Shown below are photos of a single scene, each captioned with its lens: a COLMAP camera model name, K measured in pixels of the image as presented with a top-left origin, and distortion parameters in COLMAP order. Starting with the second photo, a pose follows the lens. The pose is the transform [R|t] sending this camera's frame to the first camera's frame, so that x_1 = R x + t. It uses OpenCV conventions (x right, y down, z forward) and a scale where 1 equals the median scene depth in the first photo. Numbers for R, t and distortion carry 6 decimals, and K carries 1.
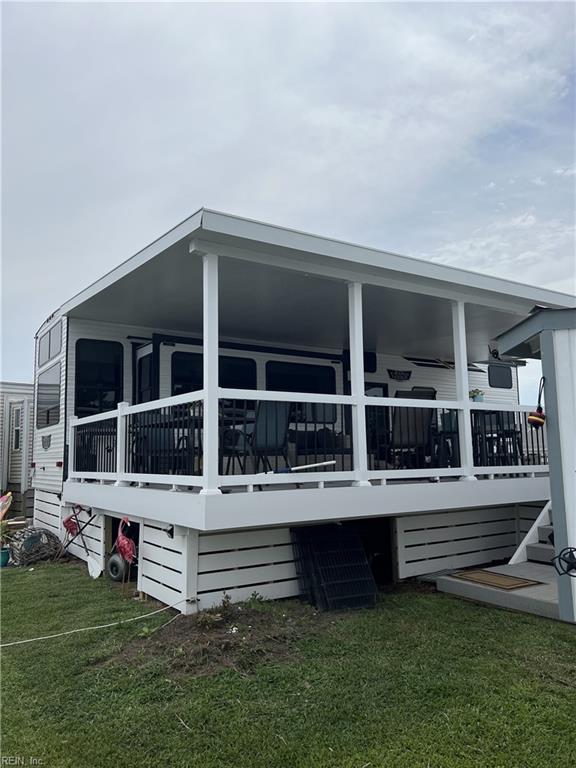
lens RADIAL K [[571.9, 0, 285.5], [0, 571.9, 380.2], [0, 0, 1]] dist [0.064480, -0.007519]
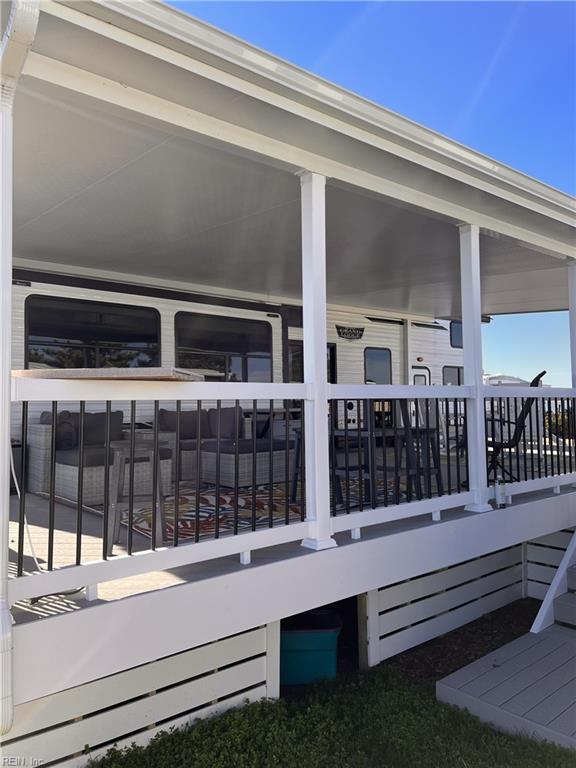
lens RADIAL K [[571.9, 0, 287.5], [0, 571.9, 382.5], [0, 0, 1]] dist [0.064480, -0.007519]
pose [[0.992925, 0.007543, 0.118502, 0.031052], [-0.018329, 0.995755, 0.090200, -0.019997], [-0.117319, -0.091734, 0.988848, 0.409670]]
